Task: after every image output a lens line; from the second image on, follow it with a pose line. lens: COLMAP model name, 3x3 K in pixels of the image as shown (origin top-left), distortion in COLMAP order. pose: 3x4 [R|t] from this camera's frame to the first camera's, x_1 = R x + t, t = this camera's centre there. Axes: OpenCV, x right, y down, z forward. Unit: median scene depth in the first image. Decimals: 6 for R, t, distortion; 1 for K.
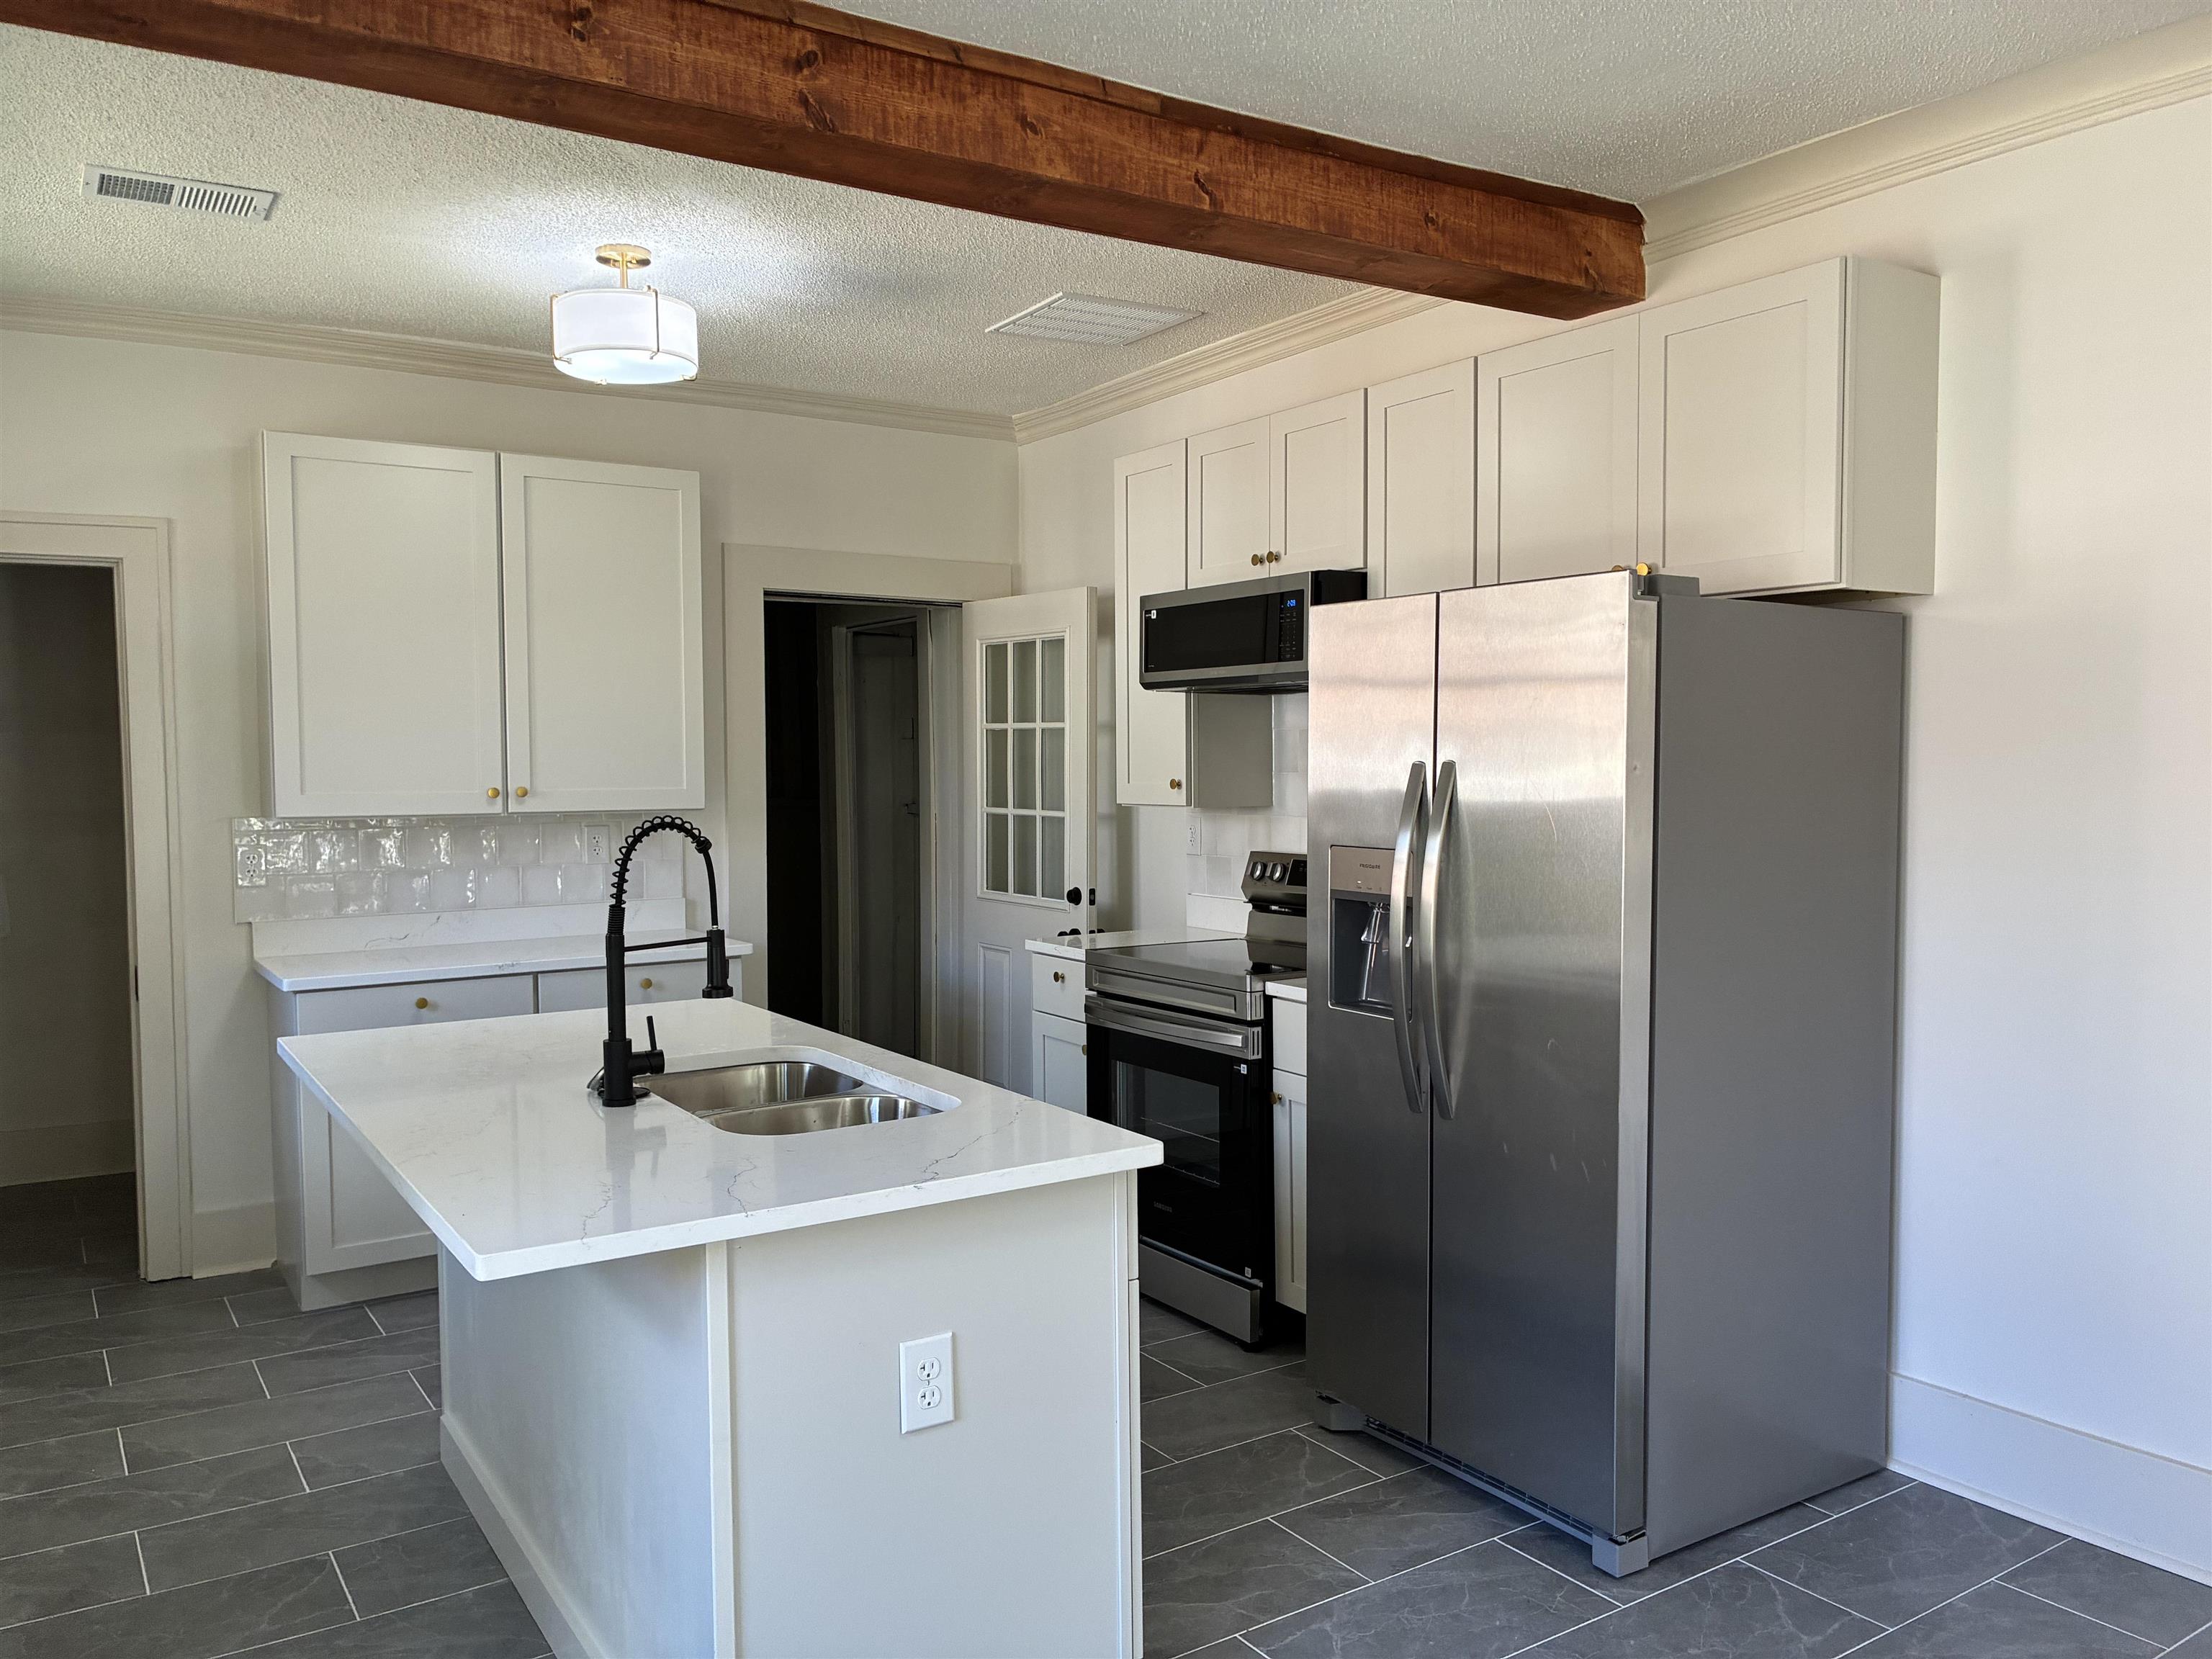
lens RADIAL K [[1694.7, 0, 1116.8], [0, 1694.7, 844.2], [0, 0, 1]] dist [0.053251, -0.066108]
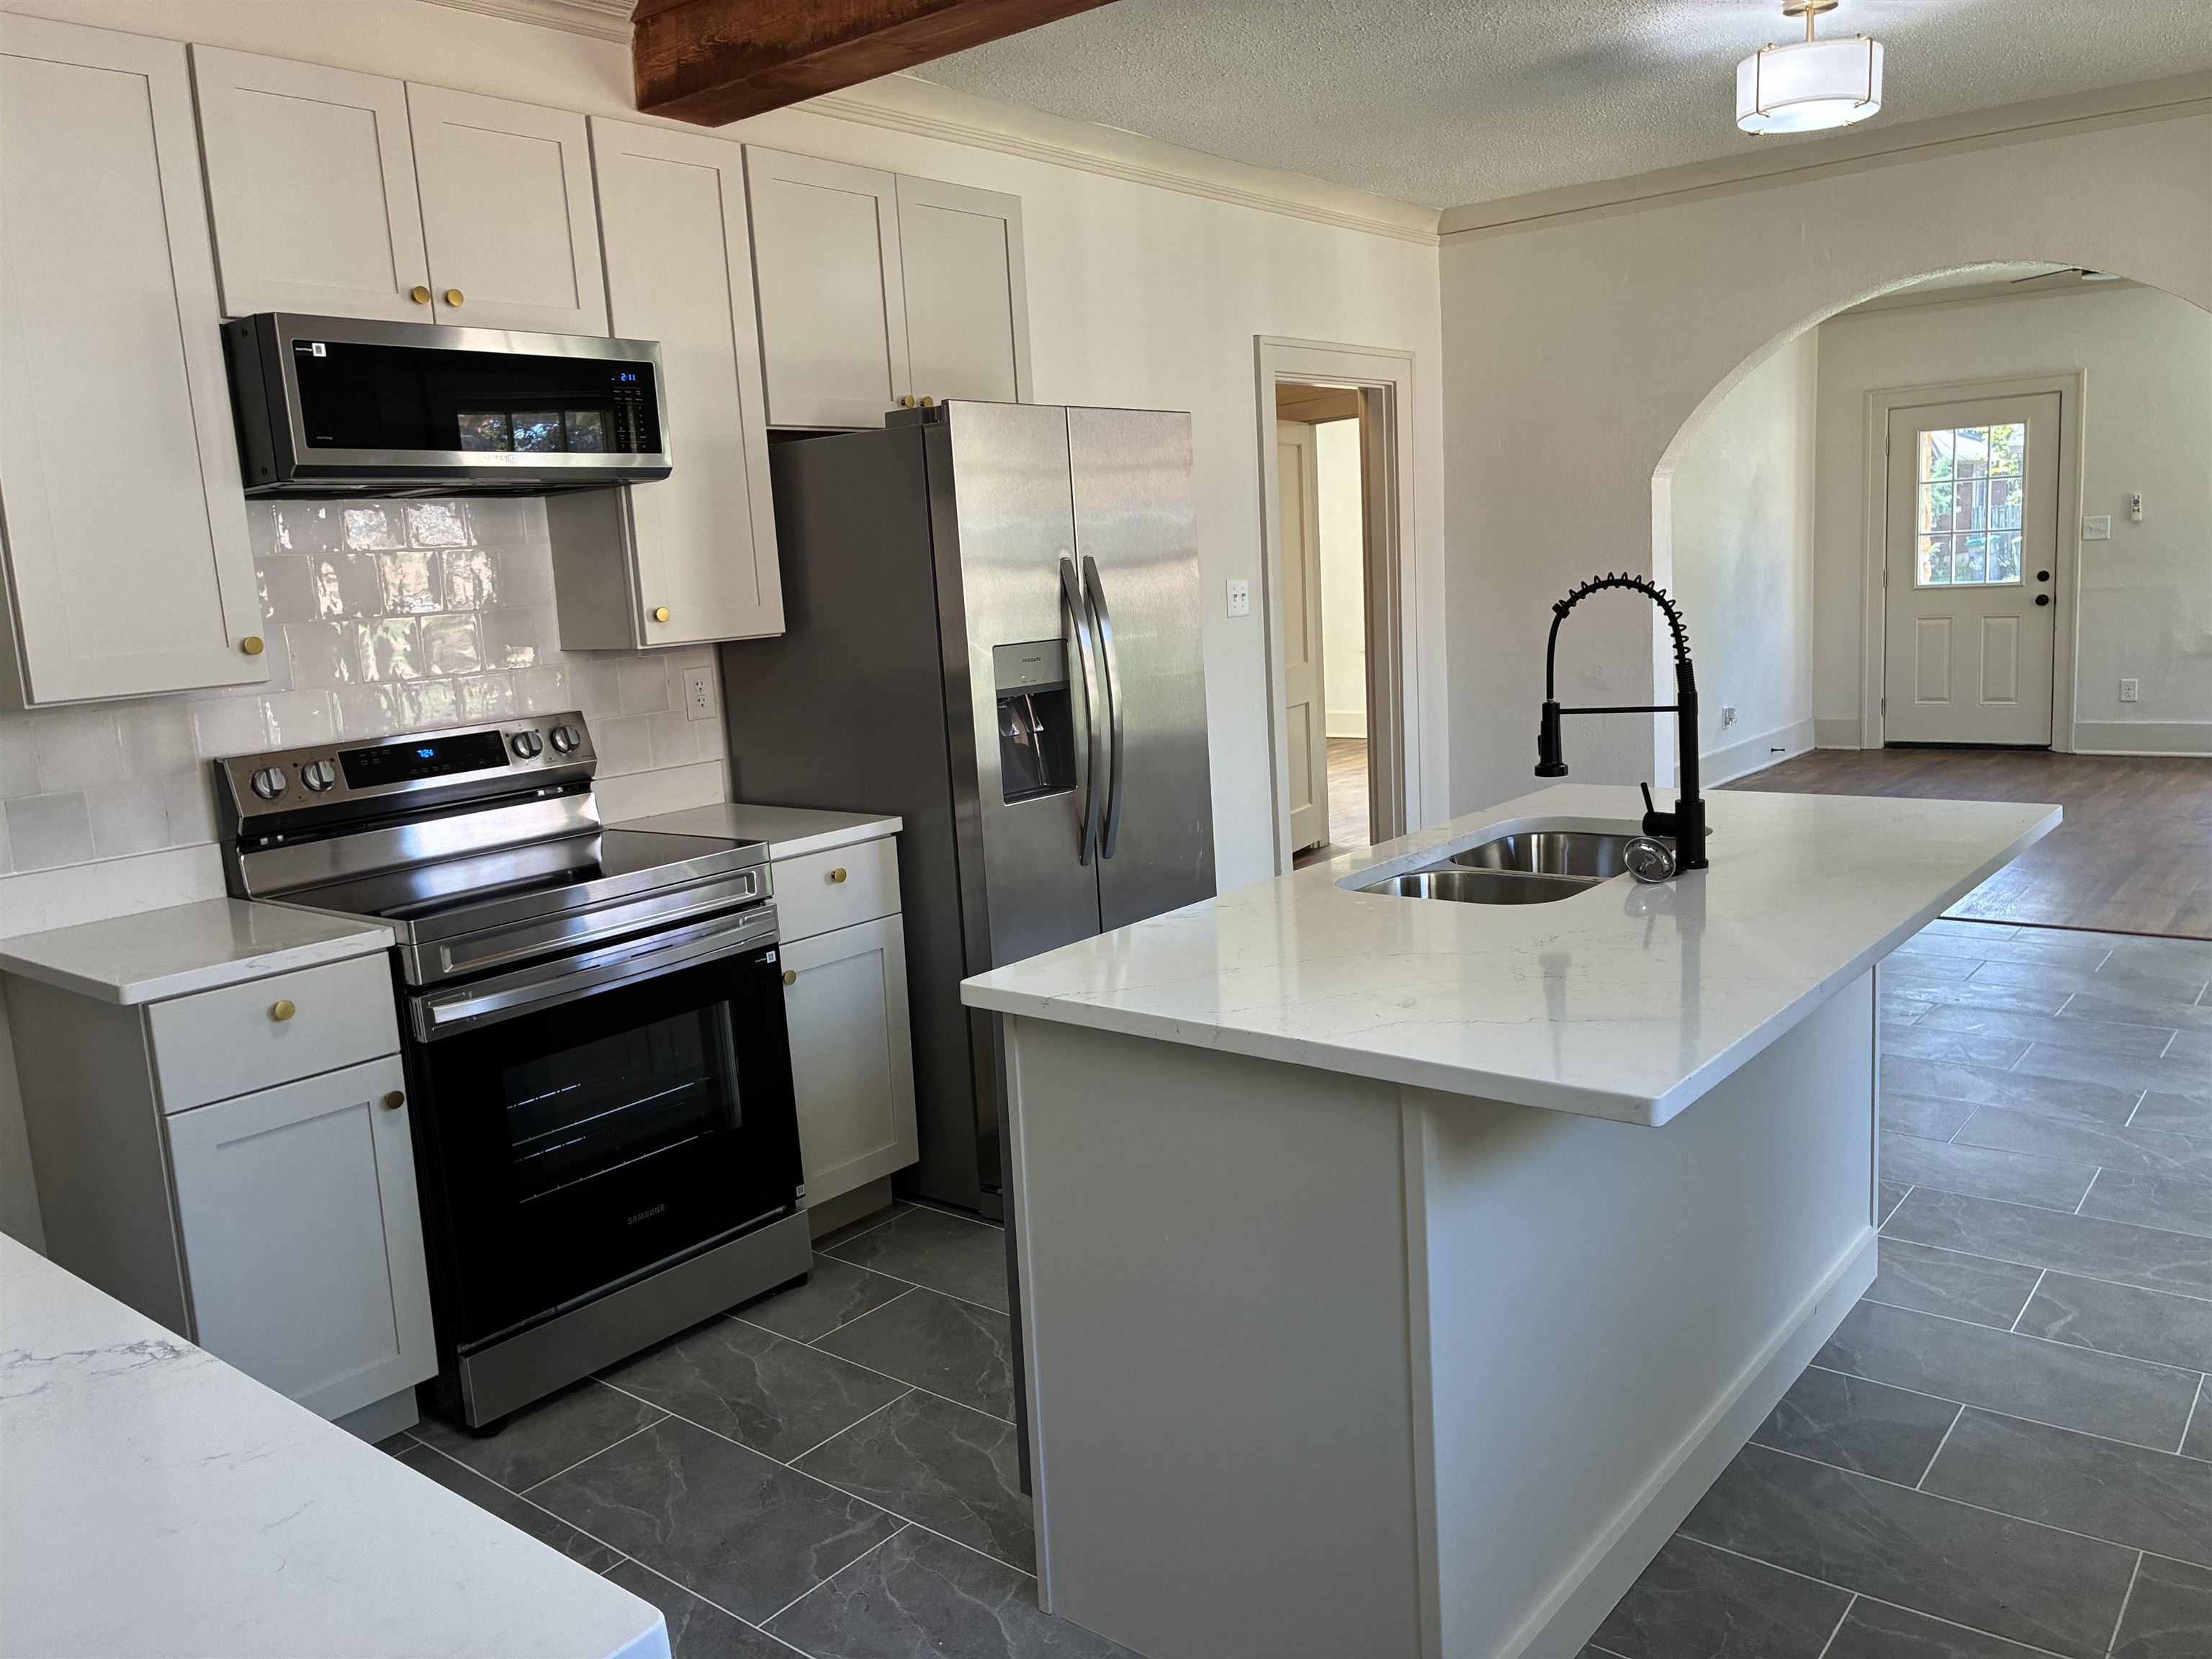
lens RADIAL K [[1694.7, 0, 1126.6], [0, 1694.7, 819.7], [0, 0, 1]] dist [0.053251, -0.066108]
pose [[-0.320425, -0.118857, 0.939788, -0.836942], [0.114327, 0.979993, 0.162922, -0.051774], [-0.940349, 0.159647, -0.300426, 1.210760]]
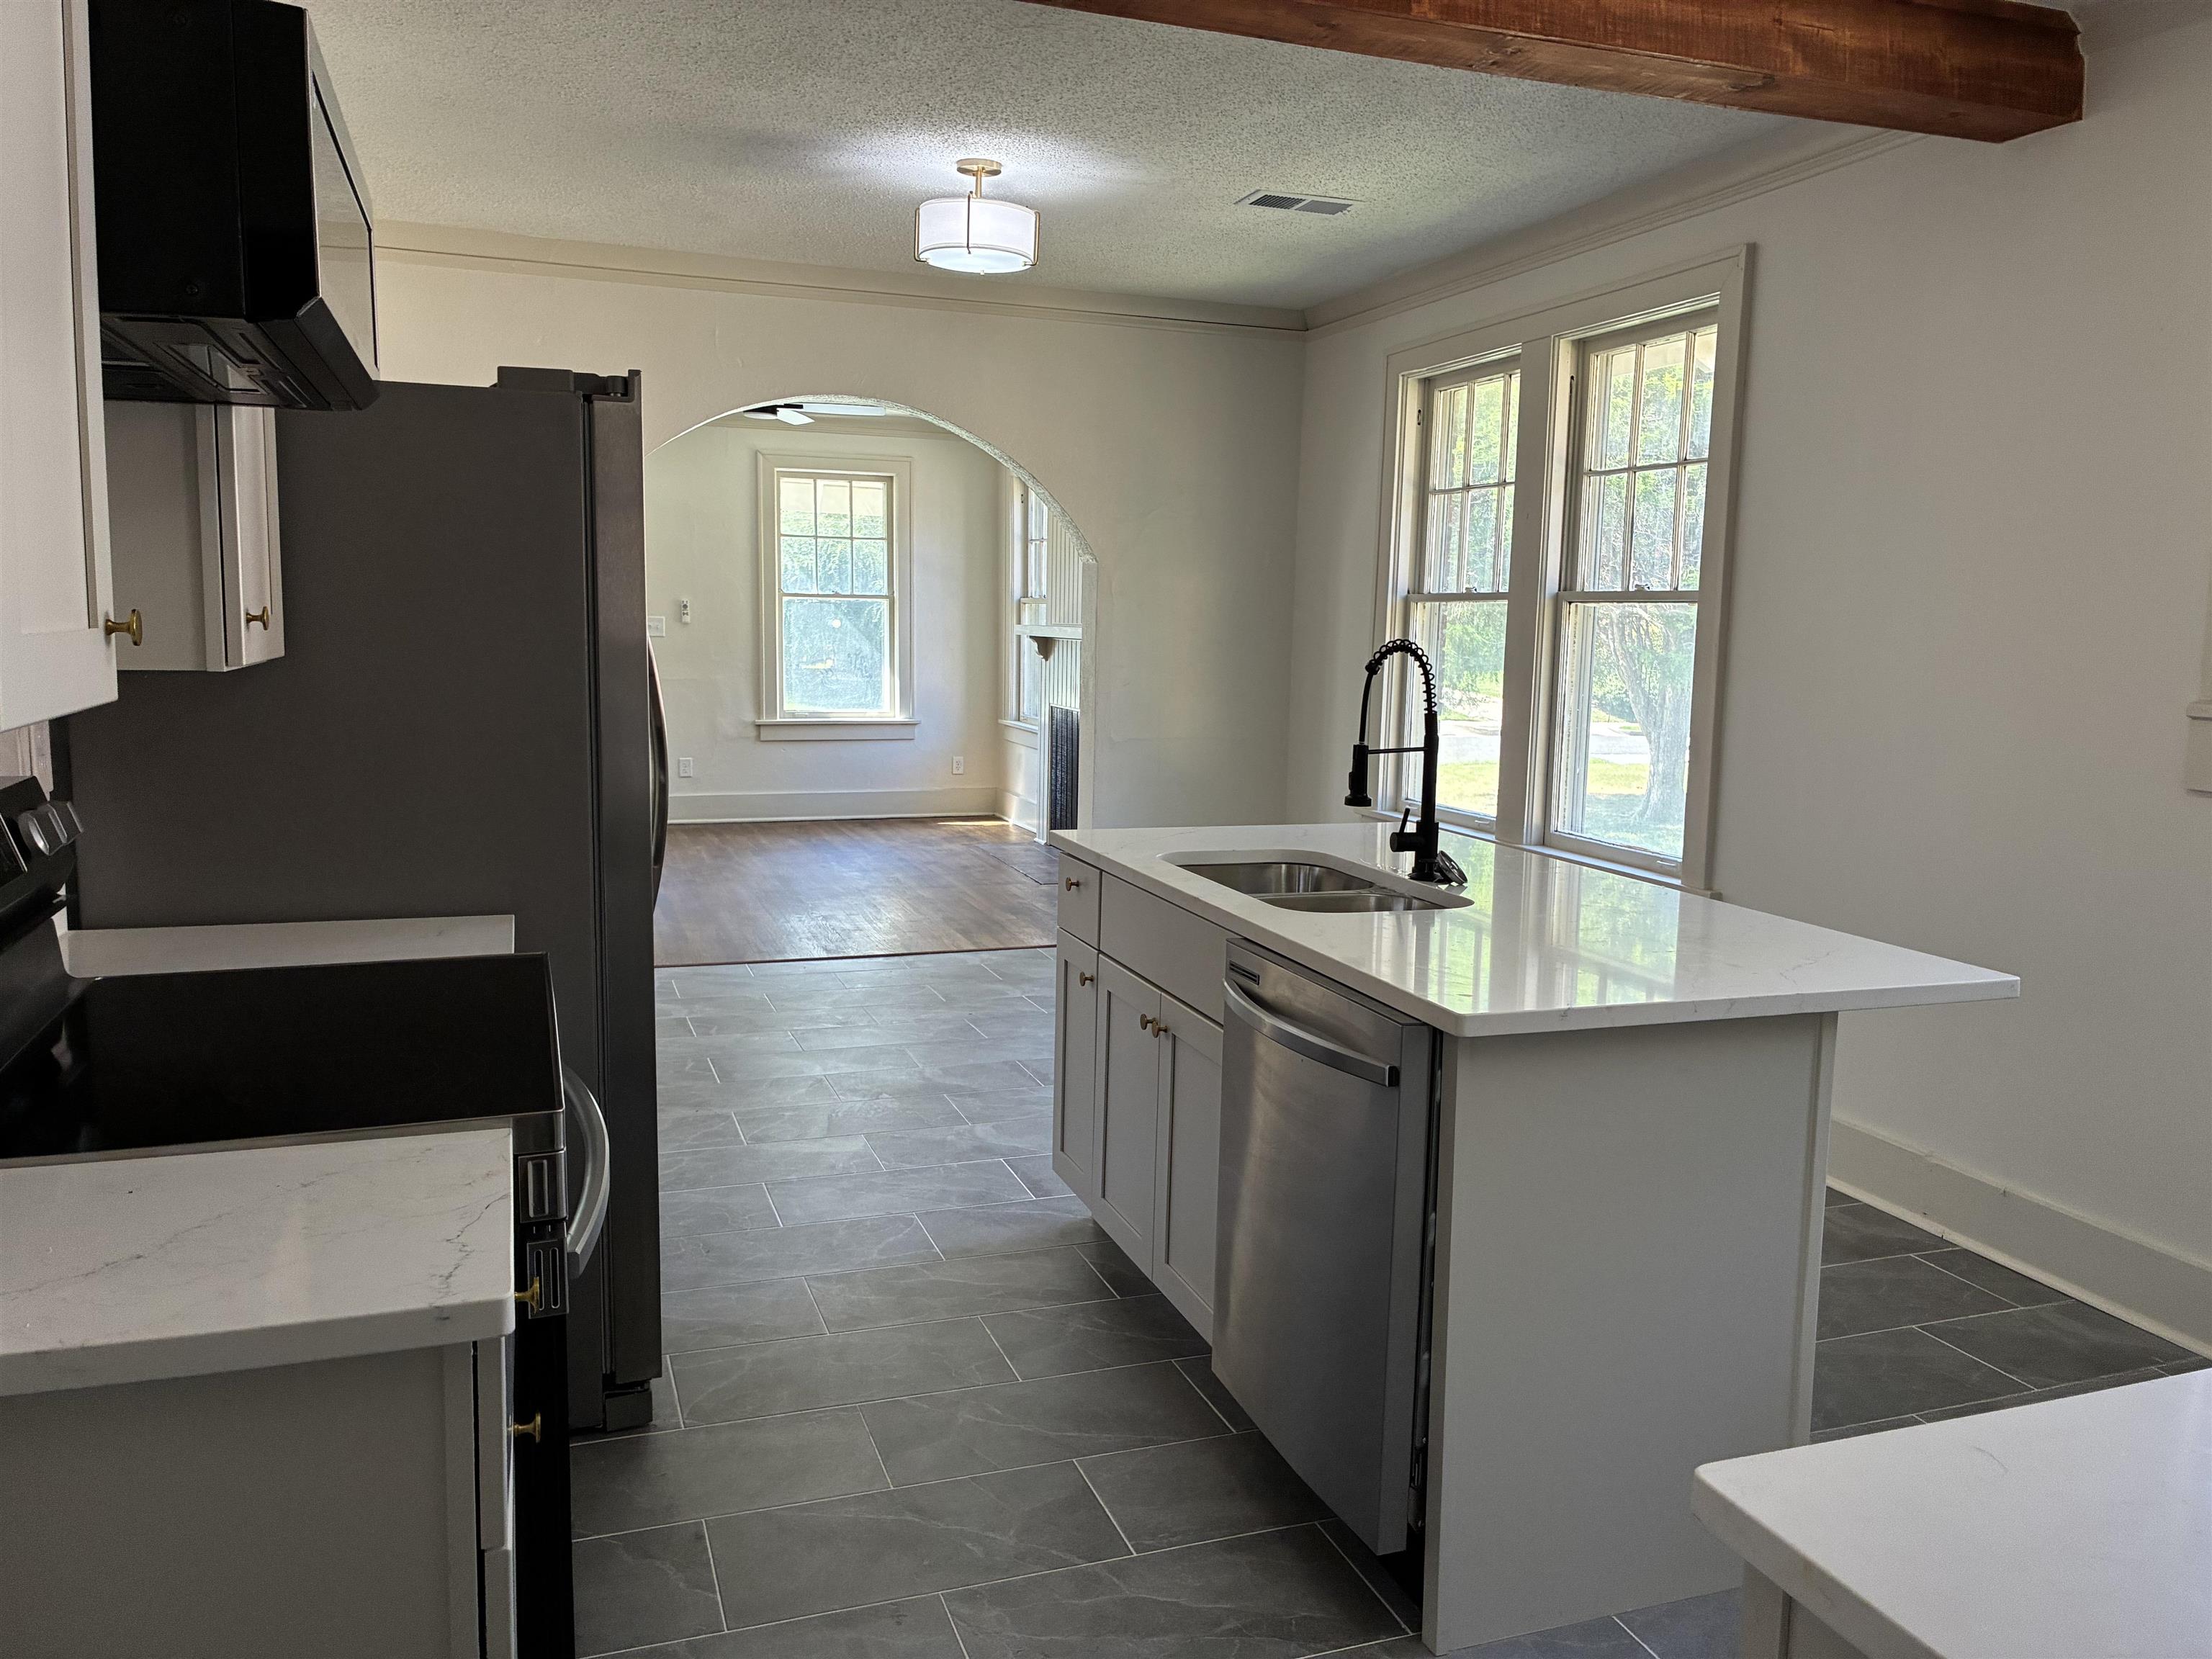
lens RADIAL K [[1694.7, 0, 1178.3], [0, 1694.7, 836.8], [0, 0, 1]] dist [0.053251, -0.066108]
pose [[-0.982121, -0.038235, 0.184327, -0.246534], [-0.004089, 0.983259, 0.182168, -0.075761], [-0.188207, 0.178157, -0.965836, 1.716160]]
